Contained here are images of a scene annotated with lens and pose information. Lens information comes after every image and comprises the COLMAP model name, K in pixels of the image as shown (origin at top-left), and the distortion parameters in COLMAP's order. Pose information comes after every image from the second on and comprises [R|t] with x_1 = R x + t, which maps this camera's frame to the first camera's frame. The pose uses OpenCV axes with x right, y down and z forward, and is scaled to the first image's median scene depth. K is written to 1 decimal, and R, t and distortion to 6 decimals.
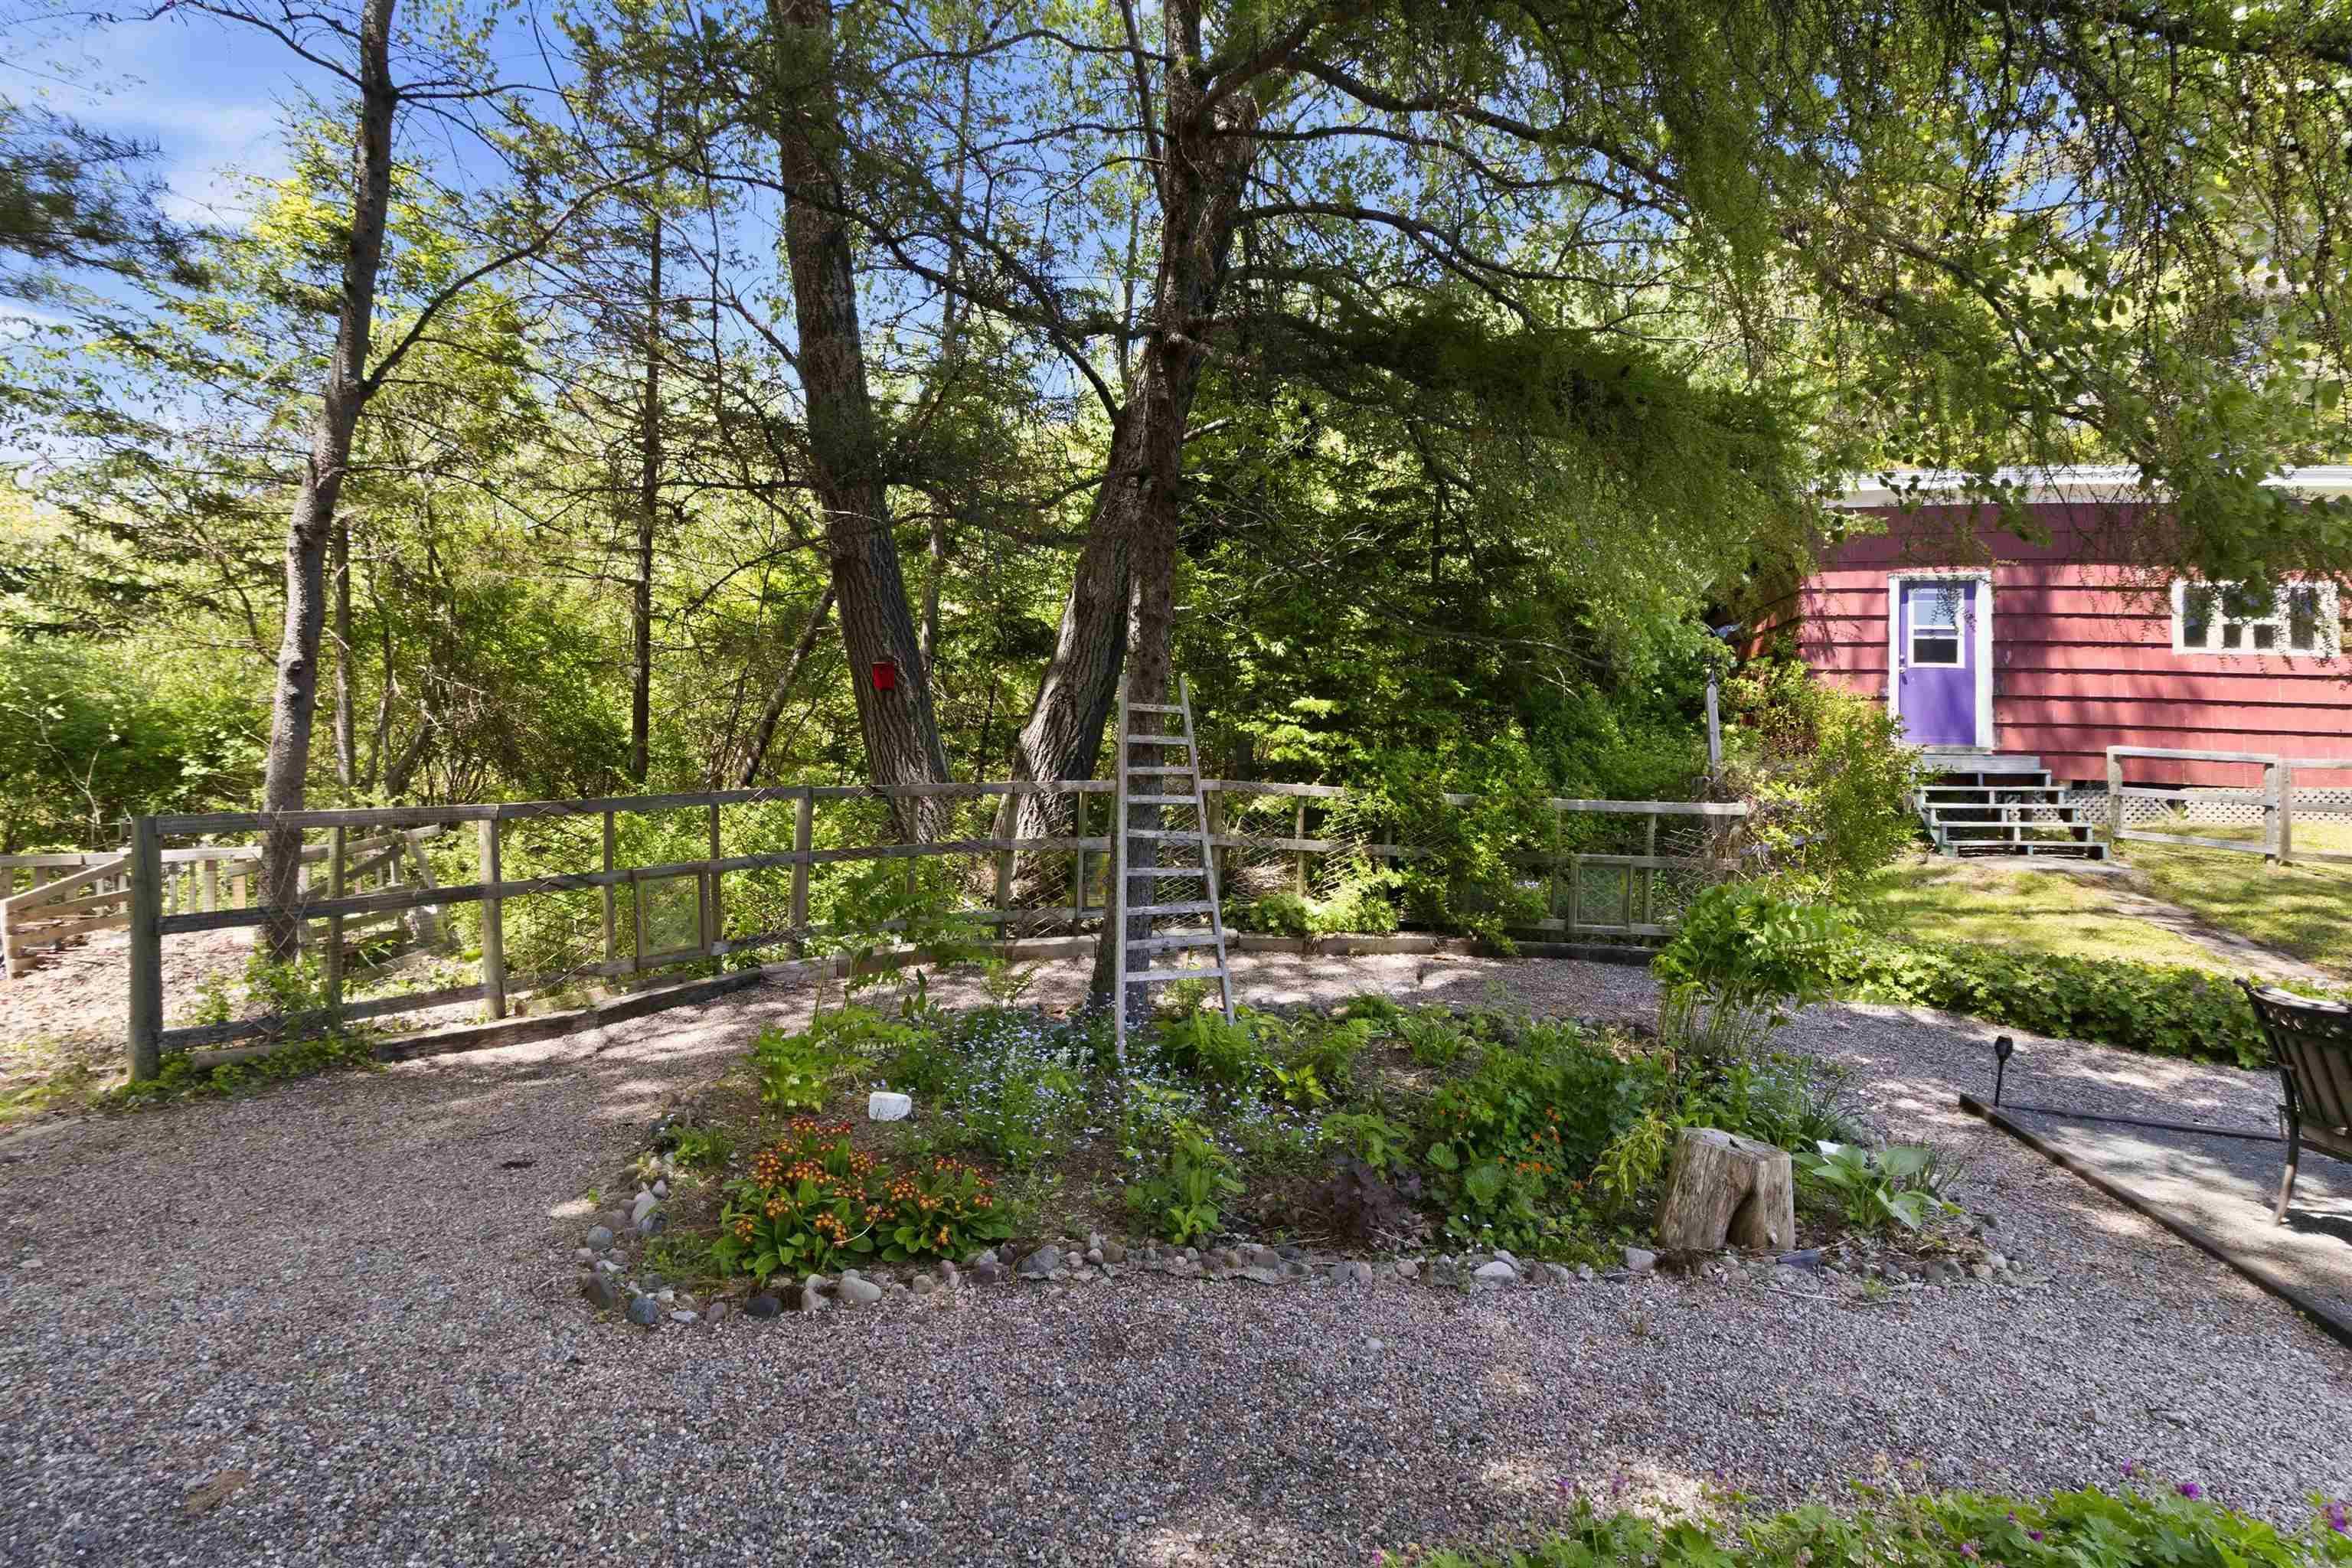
lens RADIAL K [[1084.7, 0, 1174.3], [0, 1084.7, 754.6], [0, 0, 1]] dist [-0.000054, -0.000126]
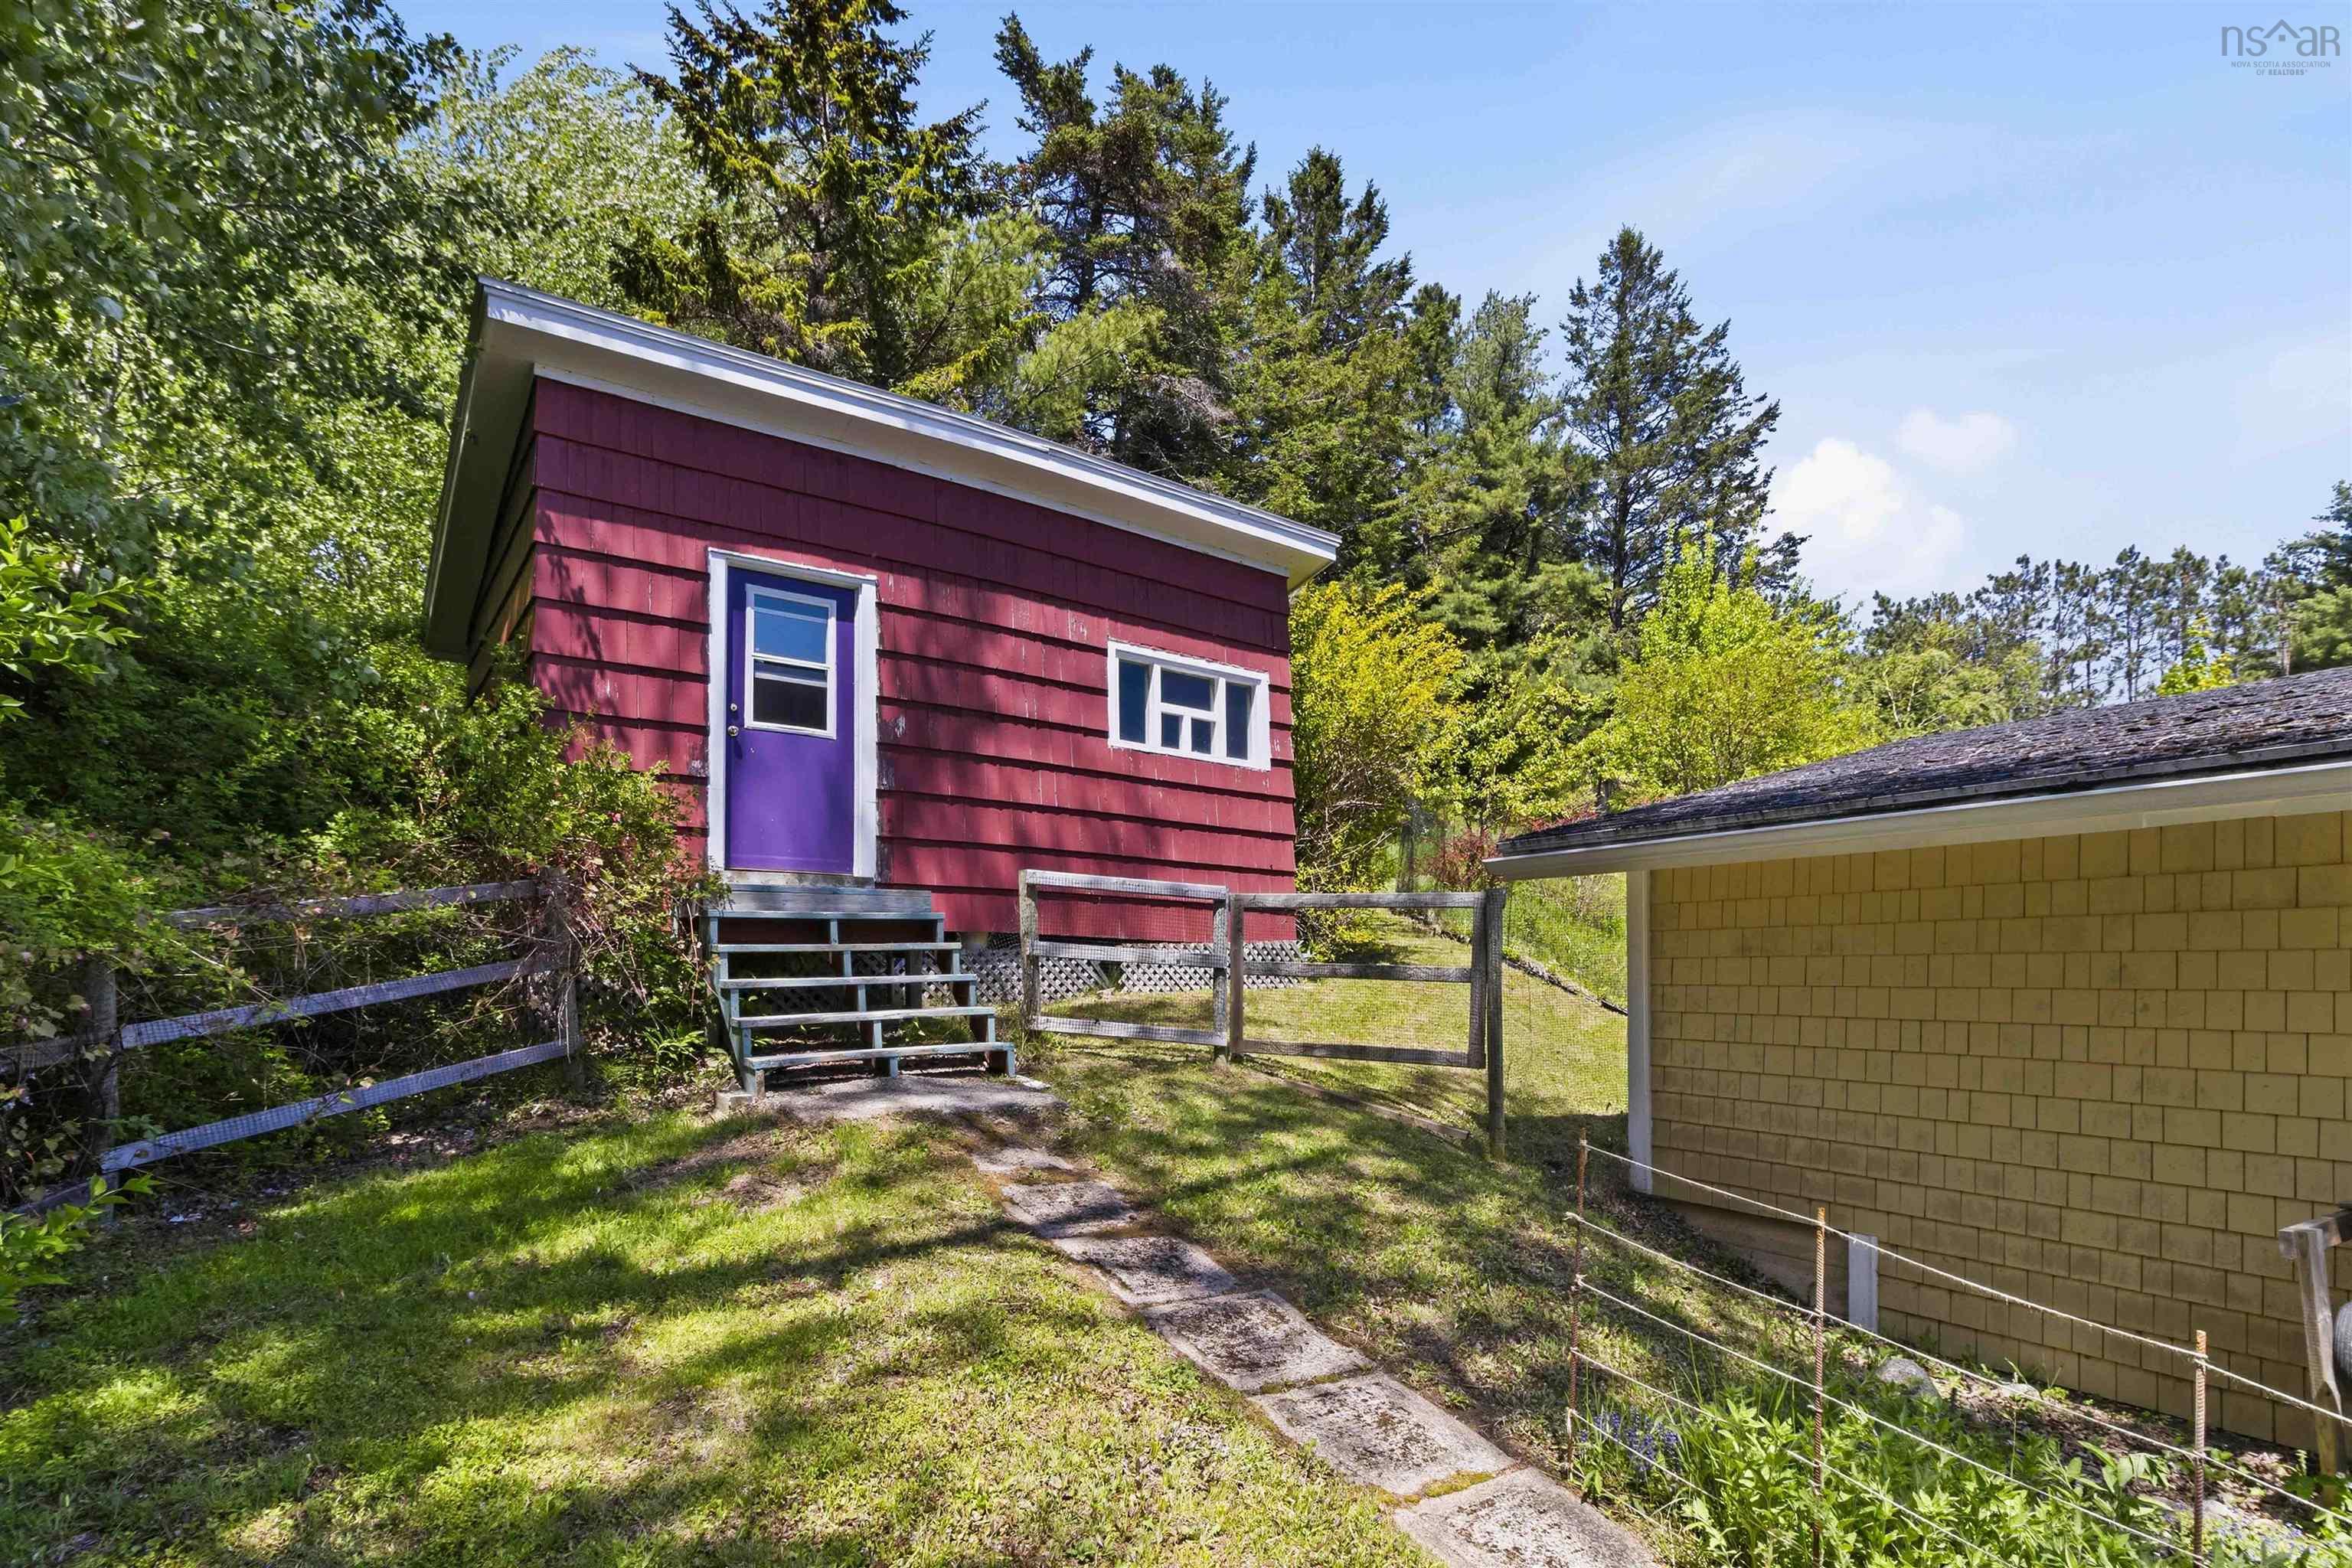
lens RADIAL K [[1135.3, 0, 1175.4], [0, 1135.3, 819.7], [0, 0, 1]] dist [-0.000830, -0.000456]
pose [[0.698507, 0.079660, 0.711155, 0.457214], [0.011714, 0.992379, -0.122667, 0.037906], [-0.715507, 0.094015, 0.692251, 0.491747]]
